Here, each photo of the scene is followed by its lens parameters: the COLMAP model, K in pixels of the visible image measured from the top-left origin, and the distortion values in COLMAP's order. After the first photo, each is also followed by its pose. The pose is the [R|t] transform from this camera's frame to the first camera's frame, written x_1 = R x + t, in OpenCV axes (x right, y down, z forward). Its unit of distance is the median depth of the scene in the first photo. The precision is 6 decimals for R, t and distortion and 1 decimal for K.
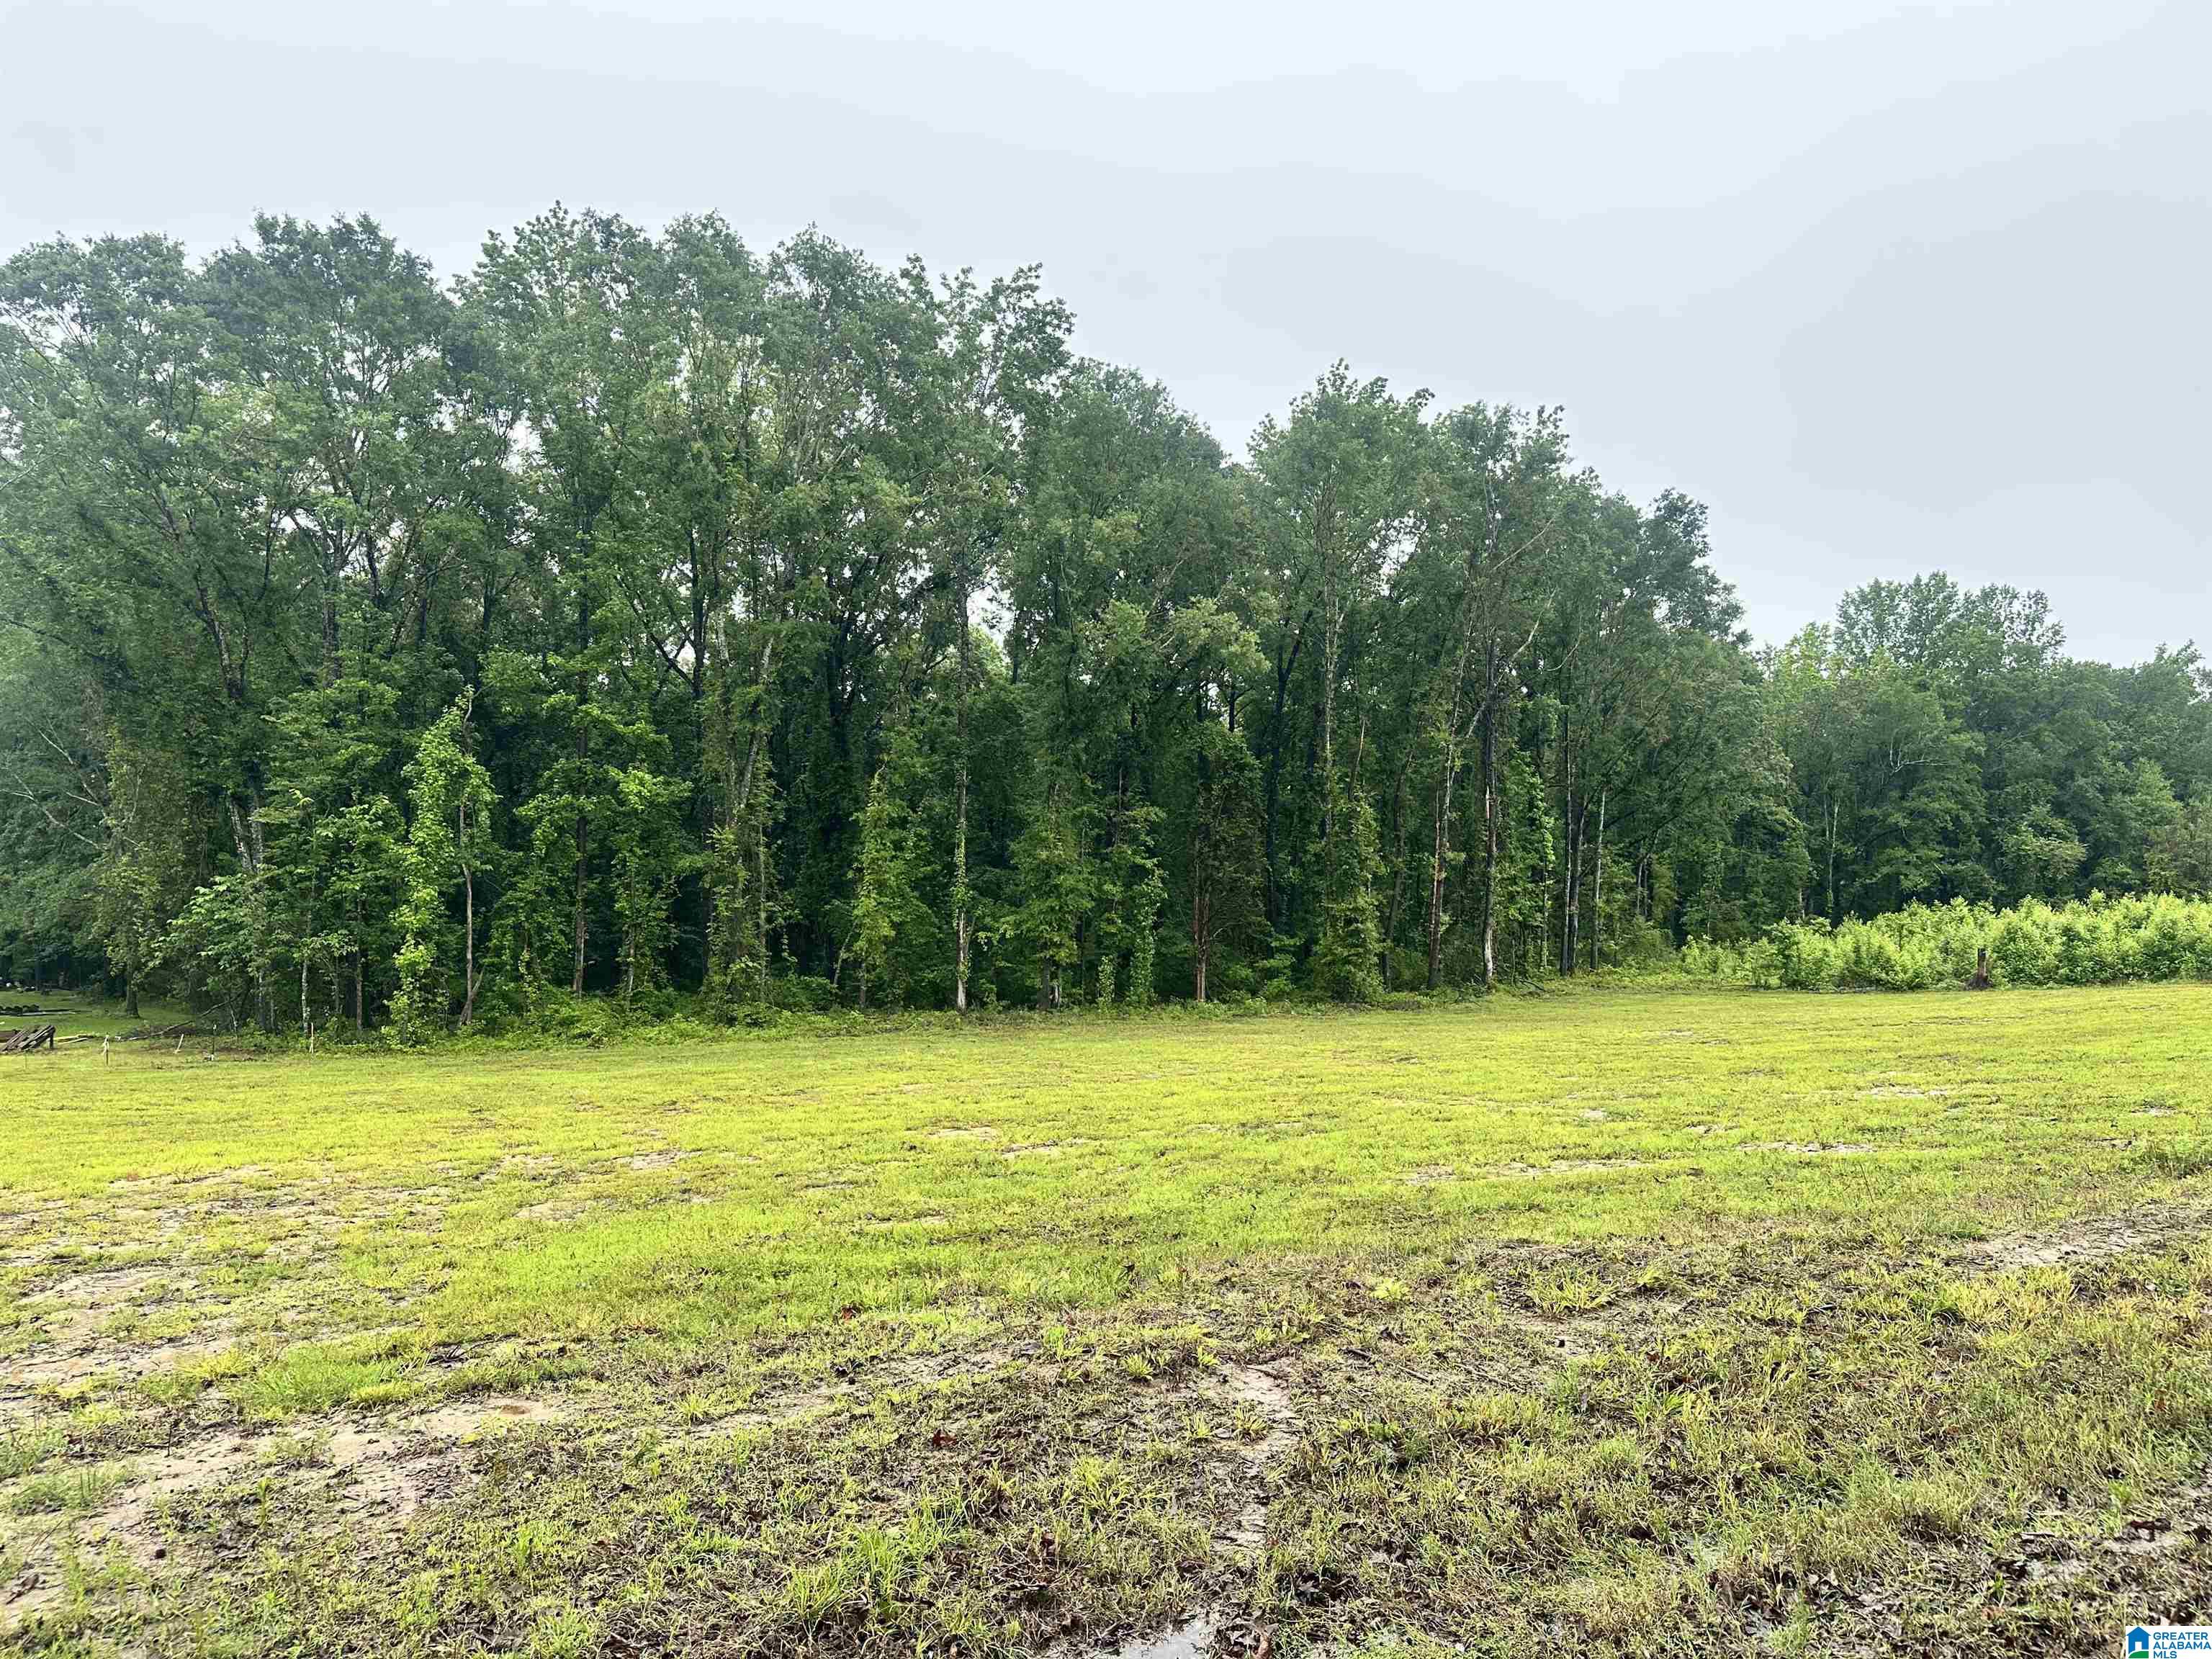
lens RADIAL K [[1585.8, 0, 1106.0], [0, 1585.8, 829.5], [0, 0, 1]] dist [-0.003061, -0.001302]
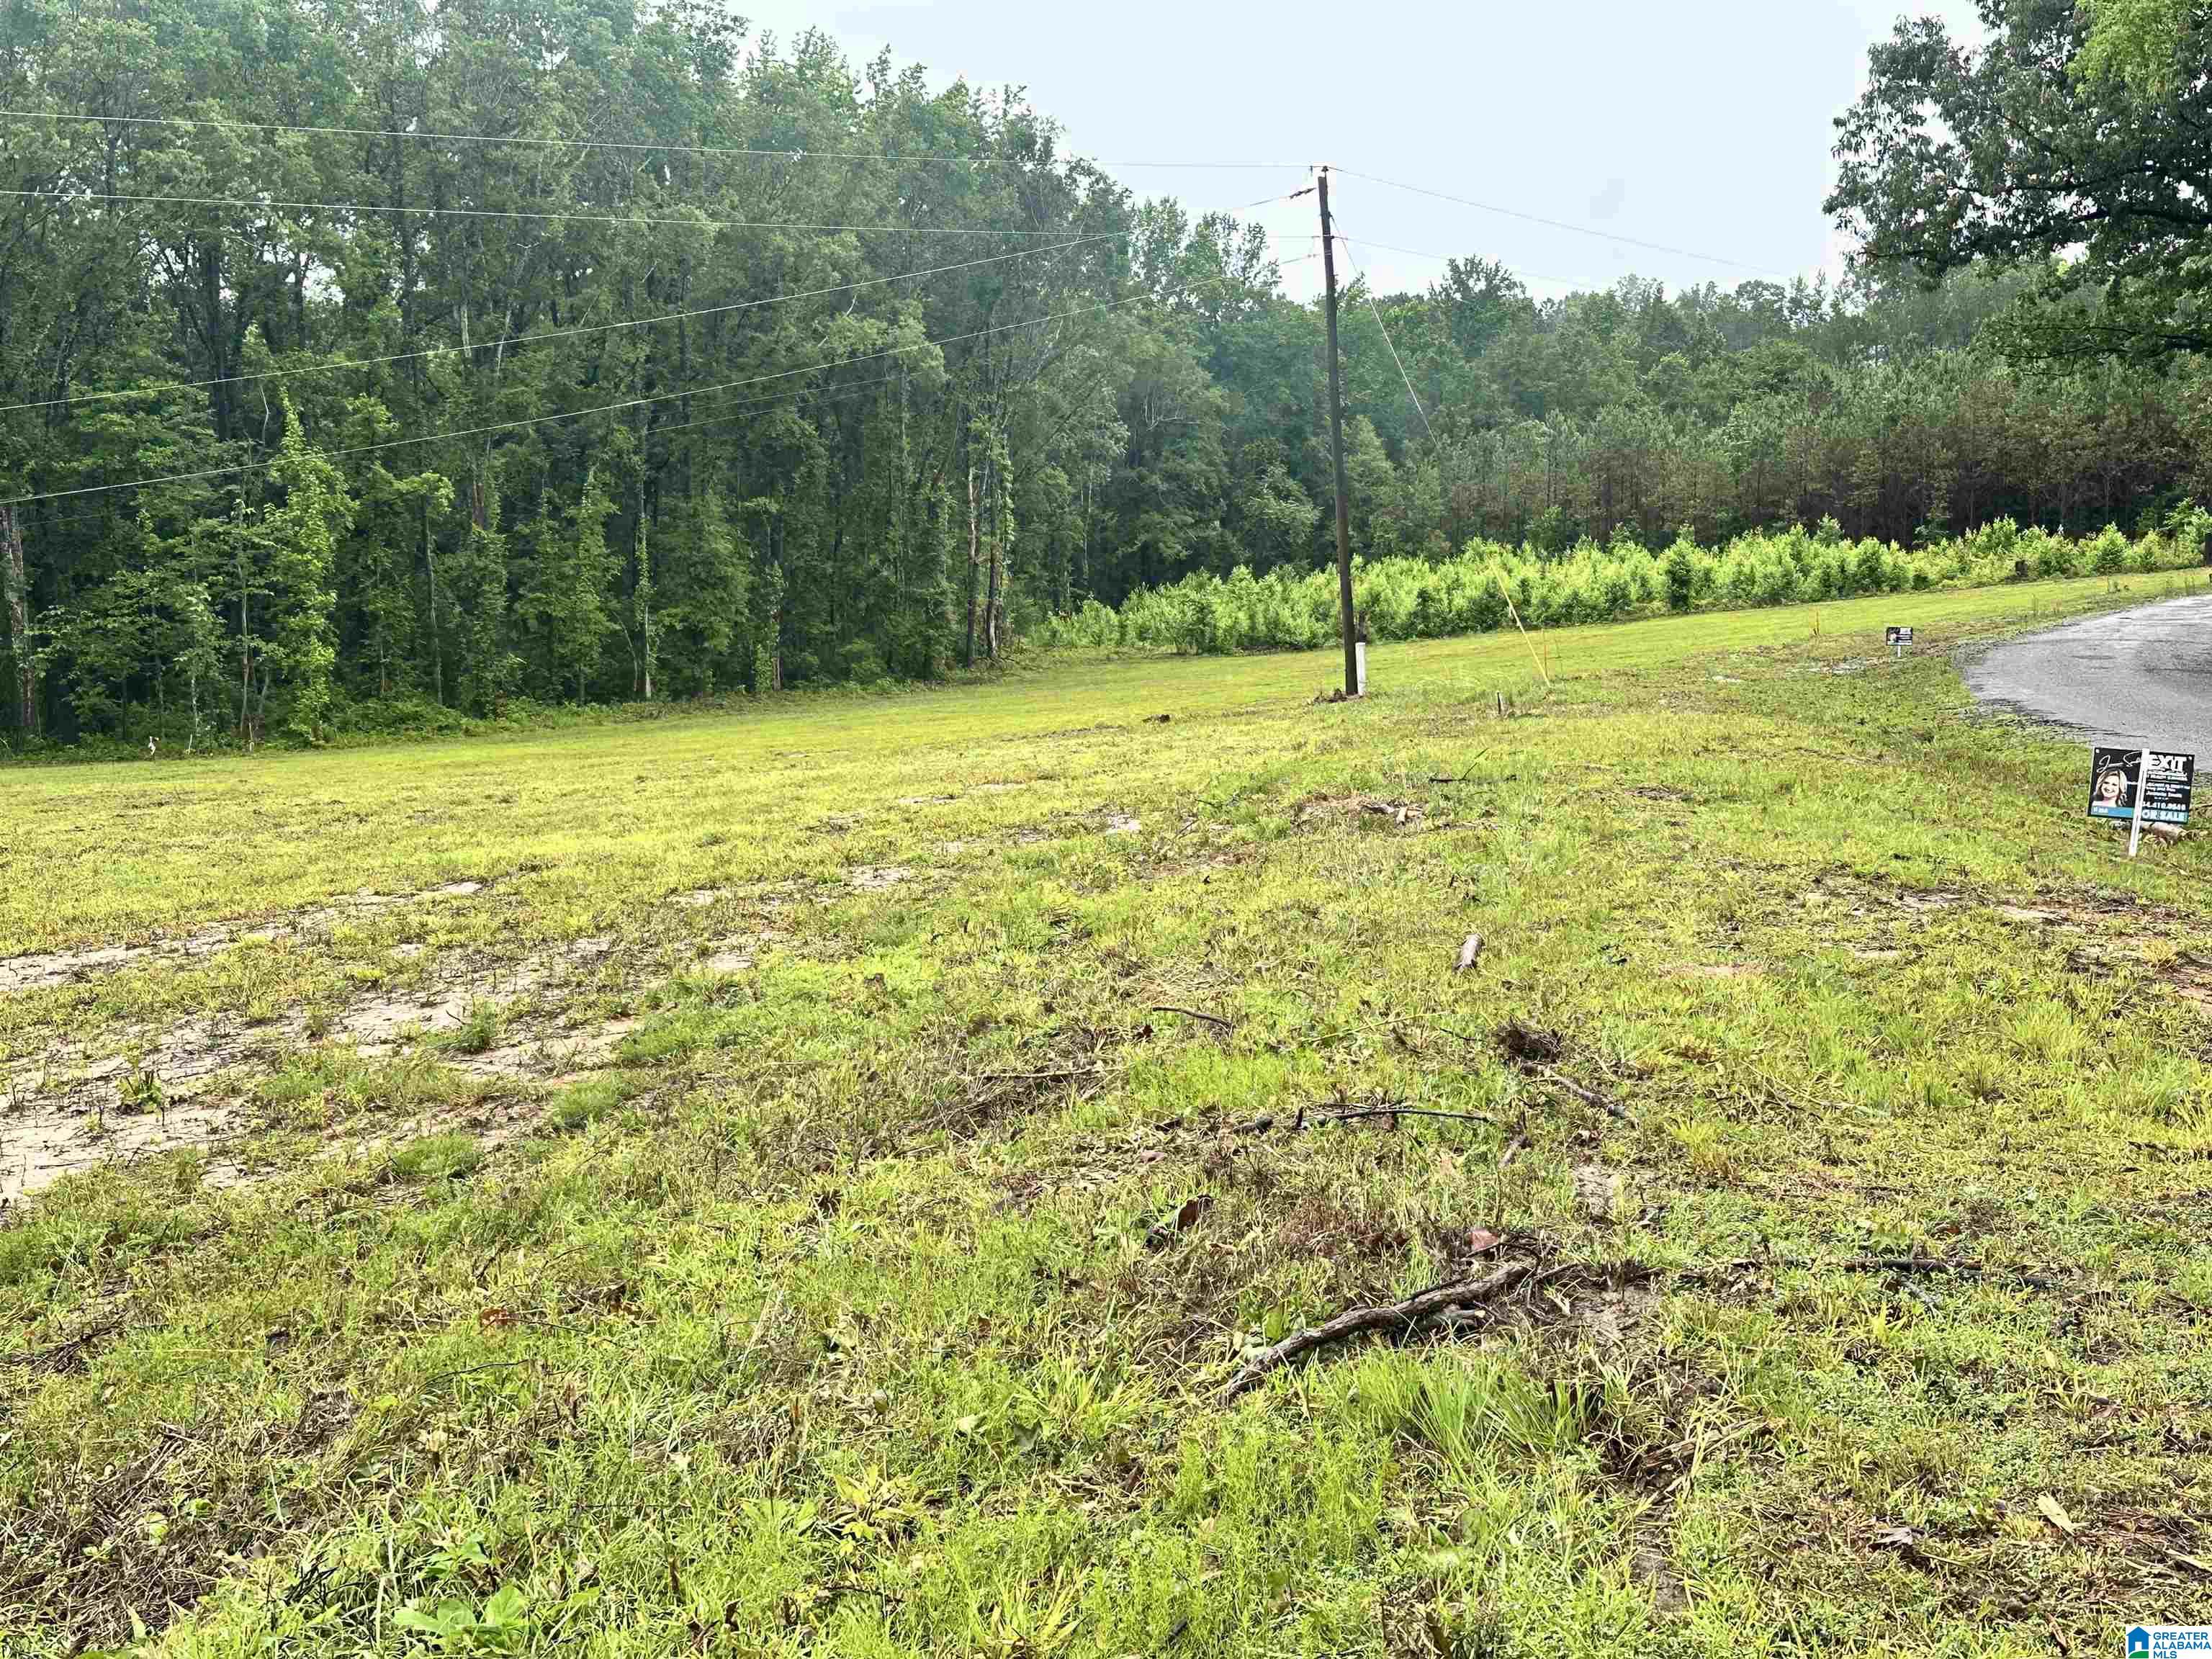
lens RADIAL K [[2714.1, 0, 1116.3], [0, 2714.1, 854.9], [0, 0, 1]] dist [0.234471, -0.490914]
pose [[0.831917, -0.085347, 0.548297, -0.669013], [0.006033, 0.989434, 0.144860, -0.035638], [-0.554867, -0.117204, 0.823642, -0.532780]]
